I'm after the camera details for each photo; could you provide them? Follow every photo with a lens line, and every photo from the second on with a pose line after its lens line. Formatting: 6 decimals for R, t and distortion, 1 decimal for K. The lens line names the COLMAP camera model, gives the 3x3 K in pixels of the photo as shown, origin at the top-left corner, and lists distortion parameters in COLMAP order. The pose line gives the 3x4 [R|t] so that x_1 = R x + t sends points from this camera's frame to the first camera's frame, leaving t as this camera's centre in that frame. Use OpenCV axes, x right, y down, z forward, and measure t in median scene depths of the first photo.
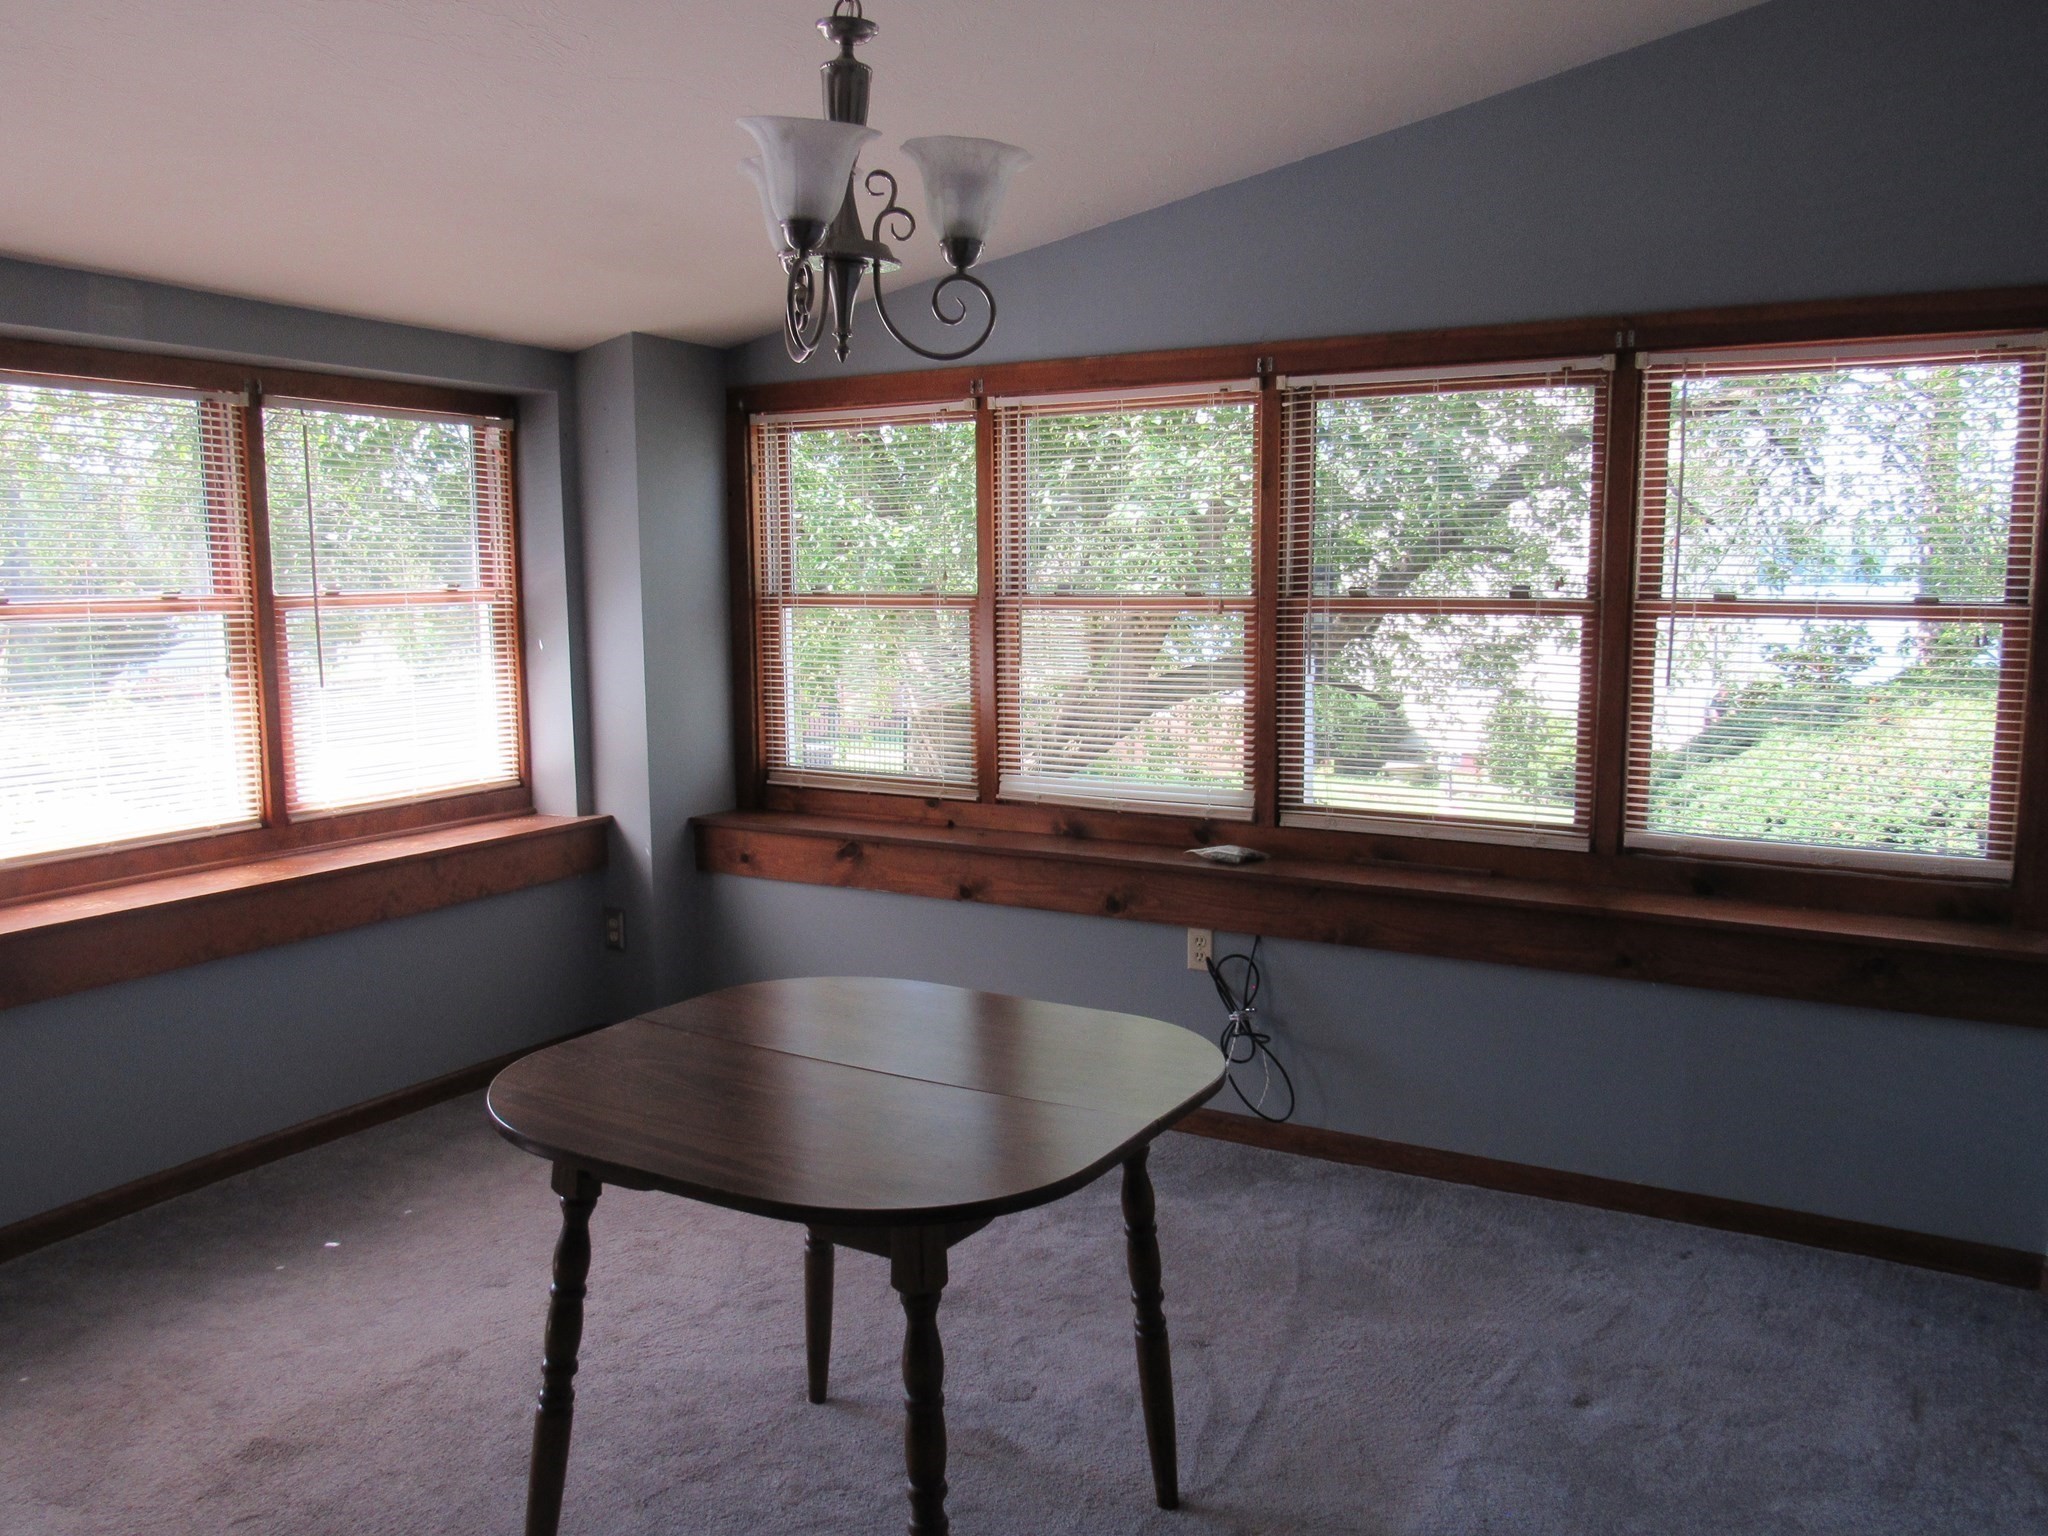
lens RADIAL K [[1578.0, 0, 1027.3], [0, 1578.0, 764.7], [0, 0, 1]] dist [-0.028545, 0.002987]
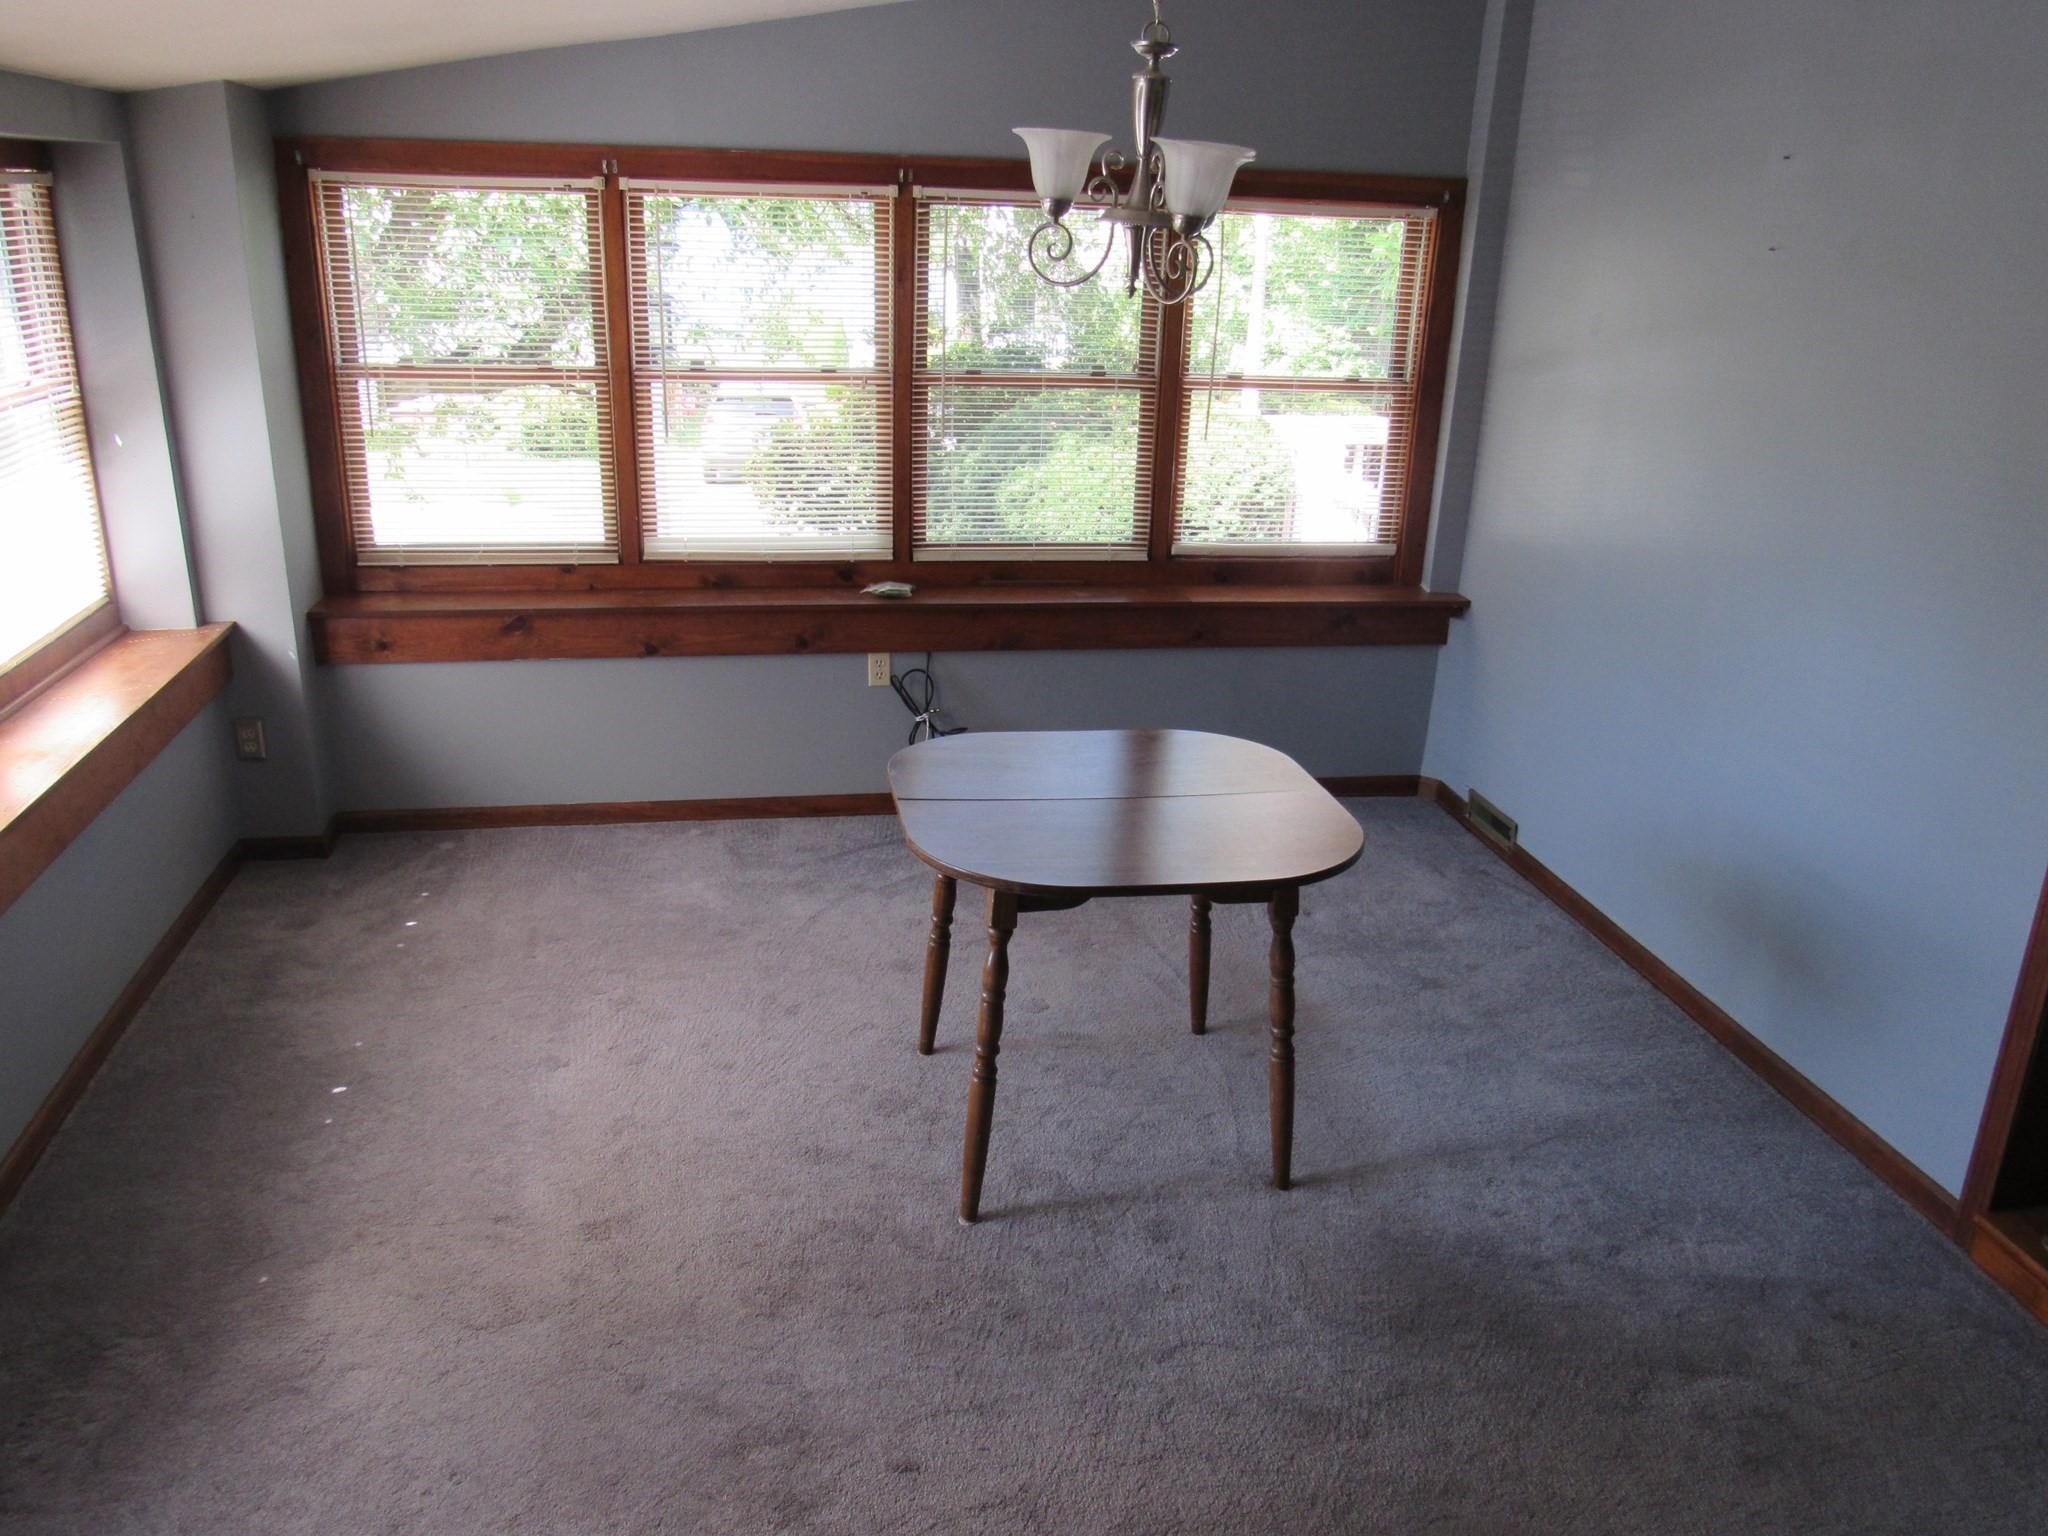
lens RADIAL K [[1578.0, 0, 1020.9], [0, 1578.0, 771.4], [0, 0, 1]] dist [-0.028545, 0.002987]
pose [[0.764786, -0.191363, 0.615209, -0.559938], [0.044707, 0.968333, 0.245627, -0.100510], [-0.642732, -0.160348, 0.749123, -0.012112]]
